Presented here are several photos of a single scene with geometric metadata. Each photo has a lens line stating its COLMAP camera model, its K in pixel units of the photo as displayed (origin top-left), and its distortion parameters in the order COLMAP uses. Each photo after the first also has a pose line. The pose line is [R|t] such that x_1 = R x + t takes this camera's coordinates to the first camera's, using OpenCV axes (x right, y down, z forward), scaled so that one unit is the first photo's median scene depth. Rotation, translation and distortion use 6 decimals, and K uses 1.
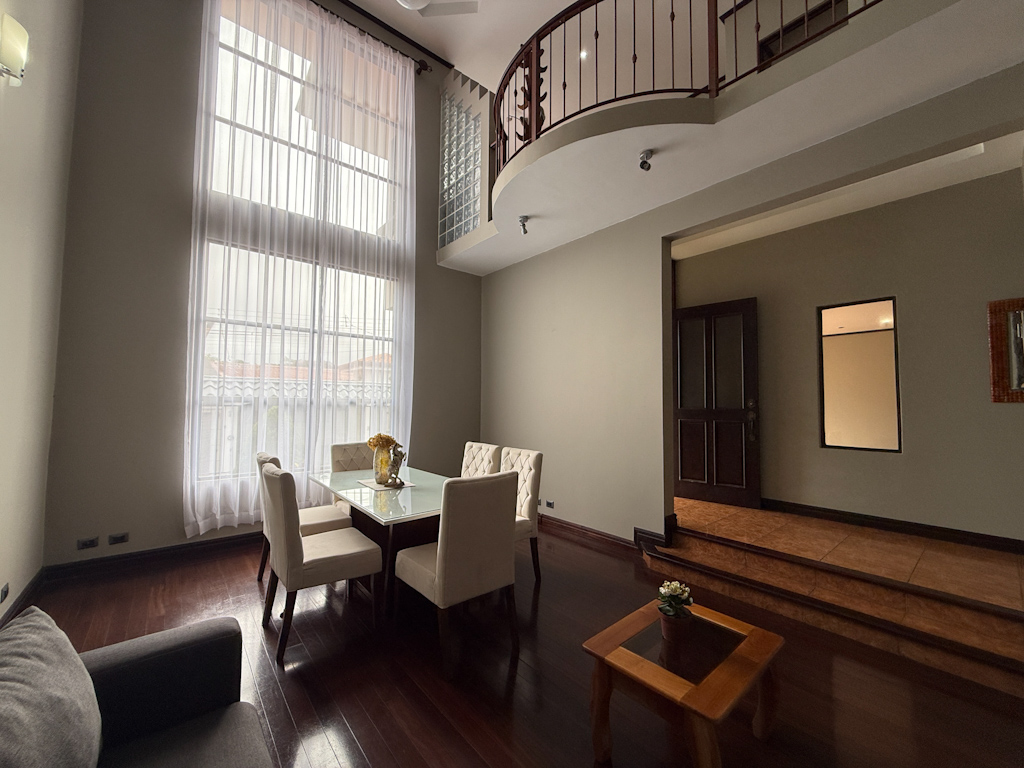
lens RADIAL K [[408.0, 0, 507.4], [0, 408.0, 384.1], [0, 0, 1]] dist [-0.001640, -0.000083]
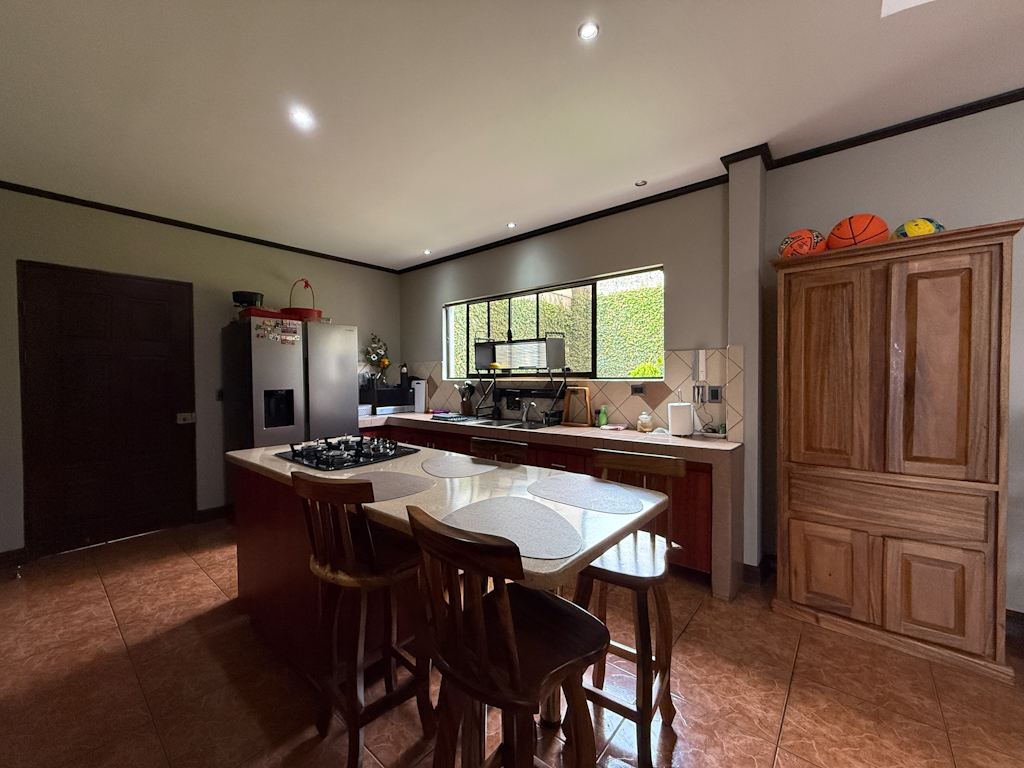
lens RADIAL K [[408.3, 0, 512.3], [0, 408.3, 387.0], [0, 0, 1]] dist [-0.012855, -0.000100]
pose [[-0.173189, -0.027432, 0.984507, -0.026487], [-0.042434, 0.998892, 0.020368, 0.004140], [-0.983974, -0.038249, -0.174161, 0.557489]]
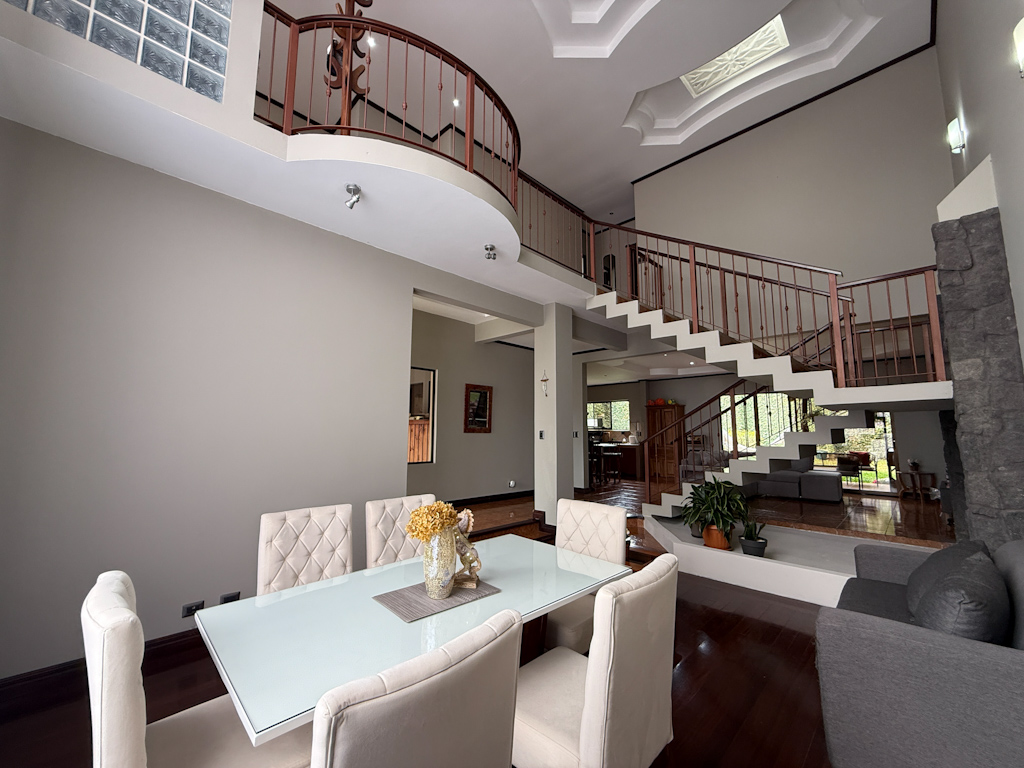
lens RADIAL K [[408.0, 0, 507.4], [0, 408.0, 384.1], [0, 0, 1]] dist [-0.001640, -0.000083]
pose [[-0.089477, 0.108524, 0.990059, -0.709094], [-0.055894, 0.991932, -0.113781, 0.017495], [-0.994419, -0.065519, -0.082689, 0.786478]]
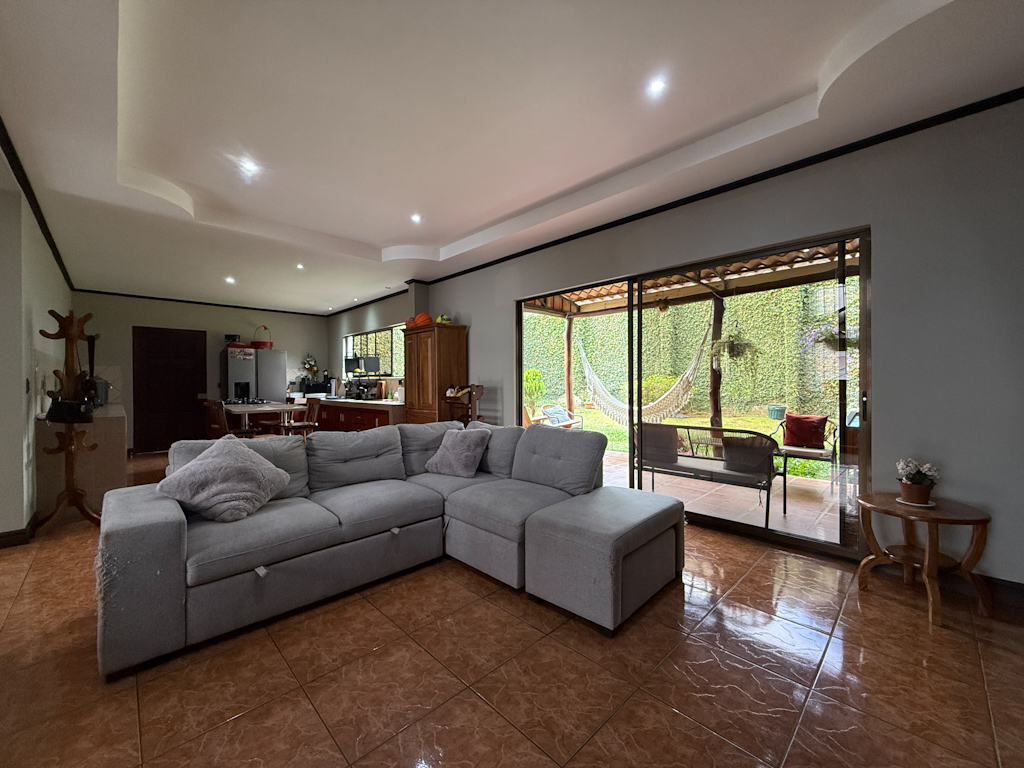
lens RADIAL K [[408.0, 0, 507.4], [0, 408.0, 384.1], [0, 0, 1]] dist [-0.001640, -0.000083]
pose [[-0.065155, -0.010012, 0.997825, -0.326021], [-0.044175, 0.998998, 0.007139, 0.000076], [-0.996897, -0.043613, -0.065532, 0.330922]]
